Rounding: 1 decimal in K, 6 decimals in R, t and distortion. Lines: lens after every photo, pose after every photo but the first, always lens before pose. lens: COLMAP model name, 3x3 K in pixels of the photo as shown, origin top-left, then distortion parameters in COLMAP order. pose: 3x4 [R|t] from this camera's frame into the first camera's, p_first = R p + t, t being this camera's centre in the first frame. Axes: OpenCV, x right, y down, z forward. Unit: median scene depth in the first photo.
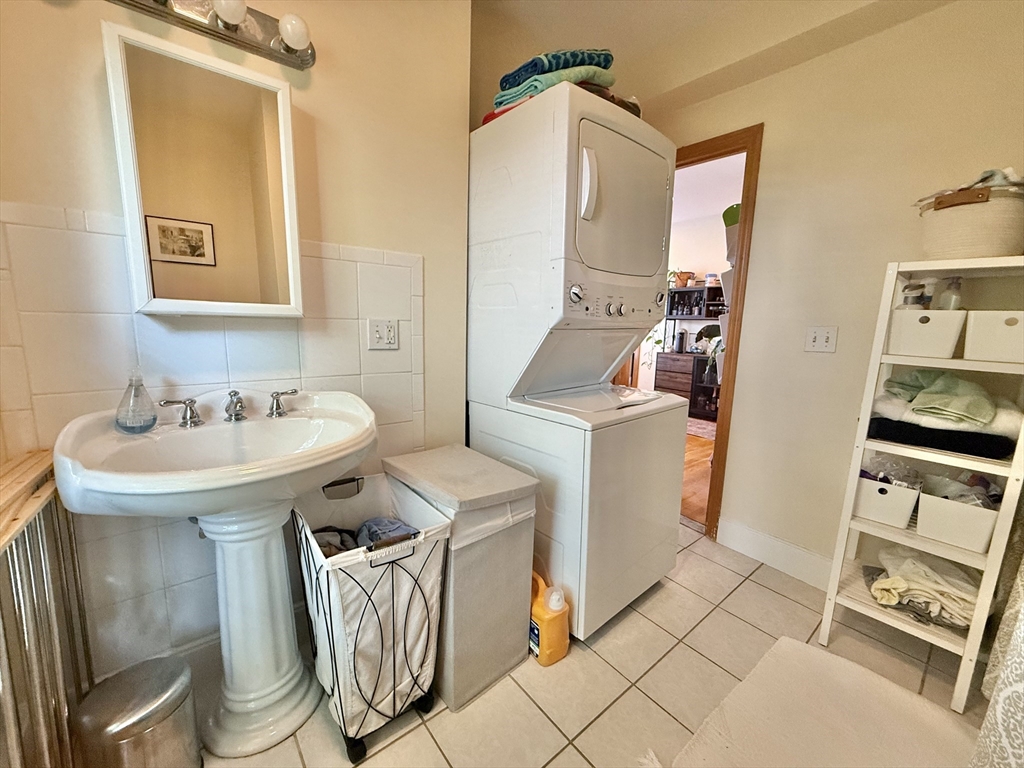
lens RADIAL K [[408.4, 0, 511.8], [0, 408.4, 385.9], [0, 0, 1]] dist [0.002320, -0.002047]
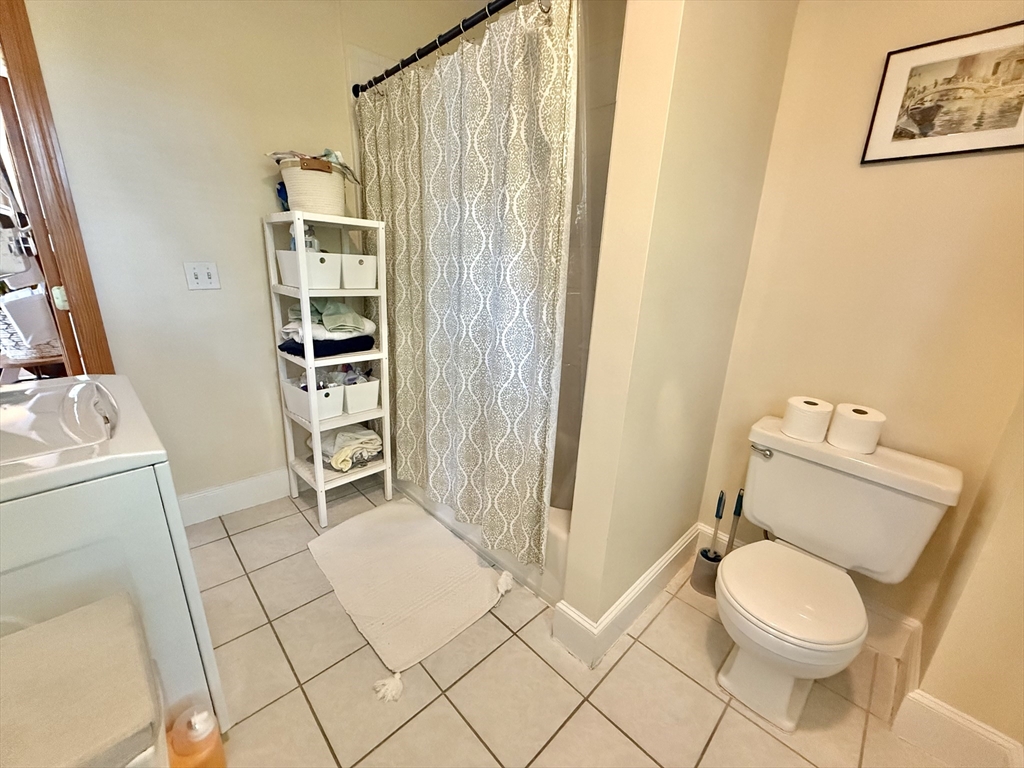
lens RADIAL K [[408.4, 0, 511.8], [0, 408.4, 385.9], [0, 0, 1]] dist [0.002320, -0.002047]
pose [[-0.091182, -0.314899, 0.944735, -0.386961], [0.114950, 0.939017, 0.324087, -0.130892], [-0.989178, 0.138149, -0.049424, 0.485867]]
